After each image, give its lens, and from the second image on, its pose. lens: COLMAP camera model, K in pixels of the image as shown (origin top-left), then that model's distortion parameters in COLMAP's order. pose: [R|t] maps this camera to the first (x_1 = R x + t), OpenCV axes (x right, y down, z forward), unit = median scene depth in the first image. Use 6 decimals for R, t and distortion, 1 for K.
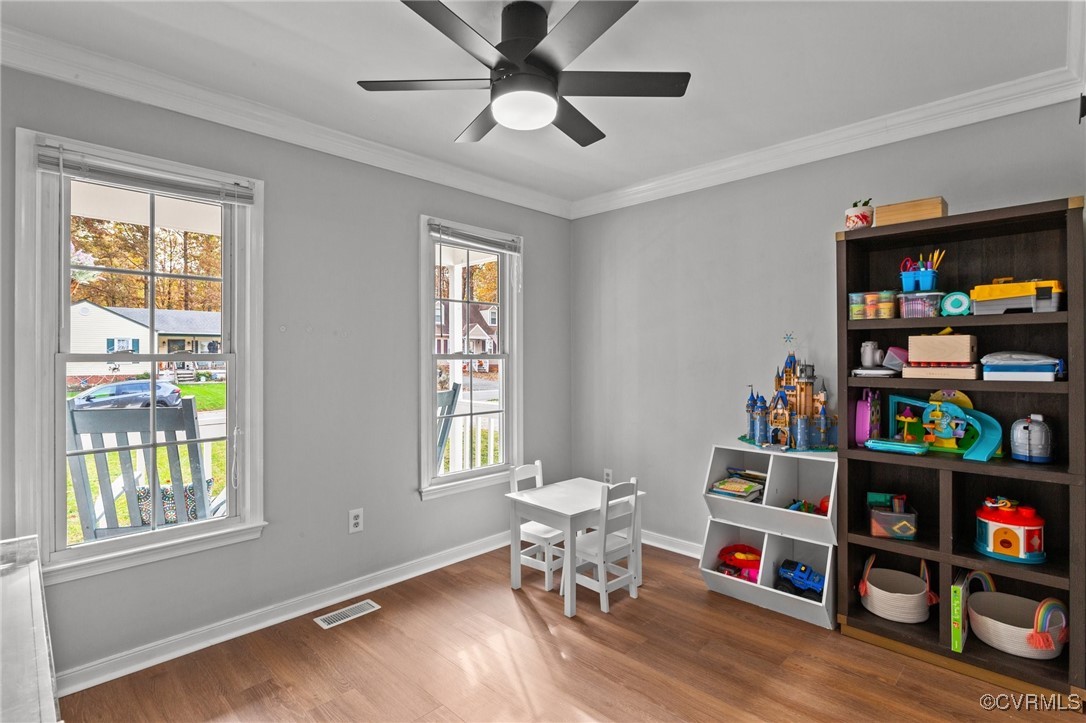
lens RADIAL K [[528.4, 0, 540.7], [0, 528.4, 364.3], [0, 0, 1]] dist [-0.004898, 0.002524]
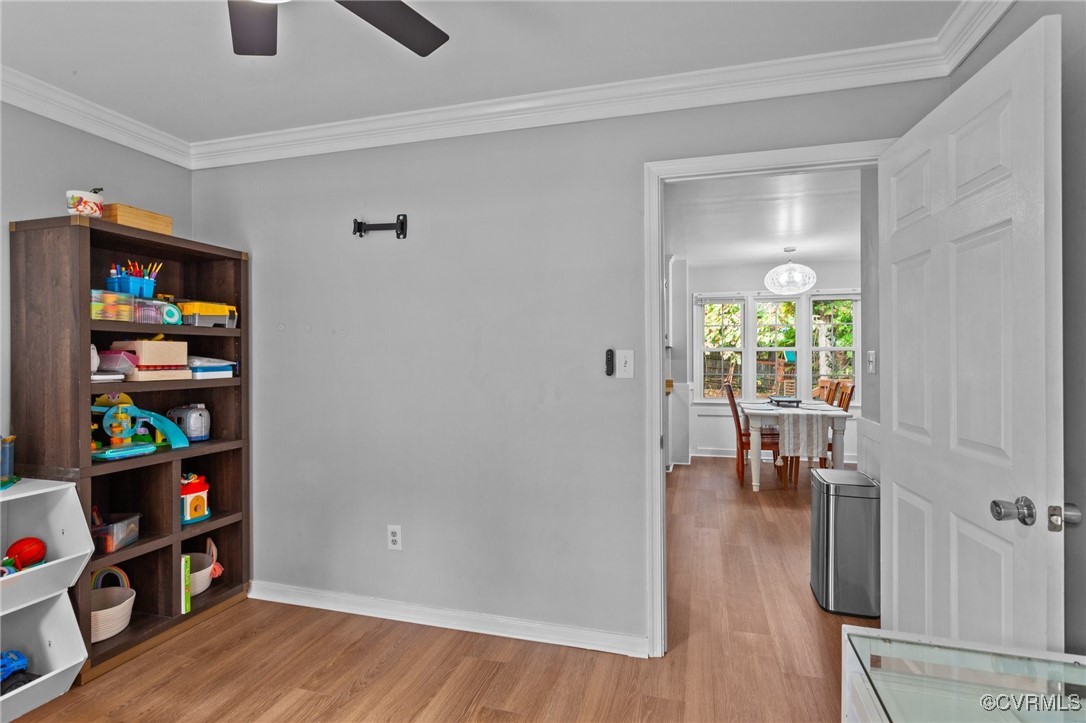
lens RADIAL K [[528.4, 0, 578.3], [0, 528.4, 361.0], [0, 0, 1]] dist [-0.004898, 0.002524]
pose [[-0.516476, -0.005442, 0.856285, -0.640831], [0.014110, 0.999790, 0.014864, -0.017316], [-0.856186, 0.019759, -0.516290, 0.829629]]
